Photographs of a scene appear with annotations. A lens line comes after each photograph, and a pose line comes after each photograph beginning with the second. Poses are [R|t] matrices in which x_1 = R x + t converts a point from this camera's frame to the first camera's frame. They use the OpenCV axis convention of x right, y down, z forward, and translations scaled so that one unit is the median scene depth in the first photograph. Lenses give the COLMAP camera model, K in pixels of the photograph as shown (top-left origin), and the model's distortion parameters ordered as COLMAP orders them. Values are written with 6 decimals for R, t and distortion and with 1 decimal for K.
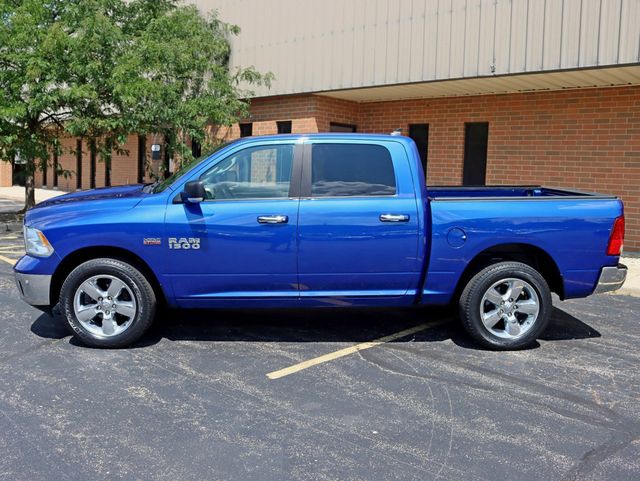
lens RADIAL K [[592.8, 0, 320.0], [0, 592.8, 240.5], [0, 0, 1]] dist [-0.150736, 0.111258]
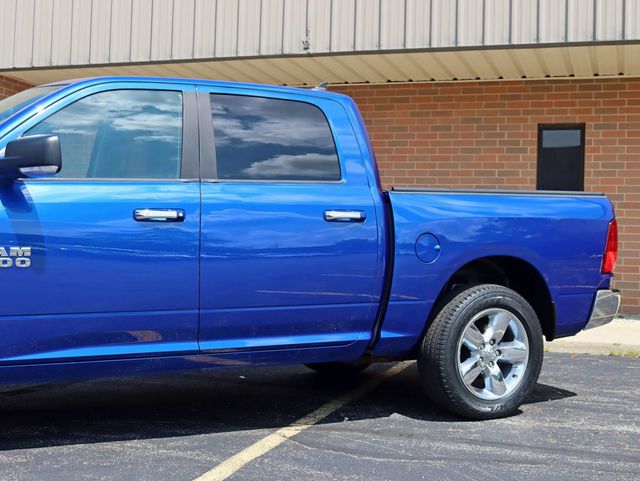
lens RADIAL K [[897.1, 0, 320.0], [0, 897.1, 240.5], [0, 0, 1]] dist [-0.050957, -0.052528]
pose [[0.899475, -0.000180, 0.436971, -0.302414], [0.047848, 0.994027, -0.098081, 0.077320], [-0.434344, 0.109130, 0.894112, 0.150267]]
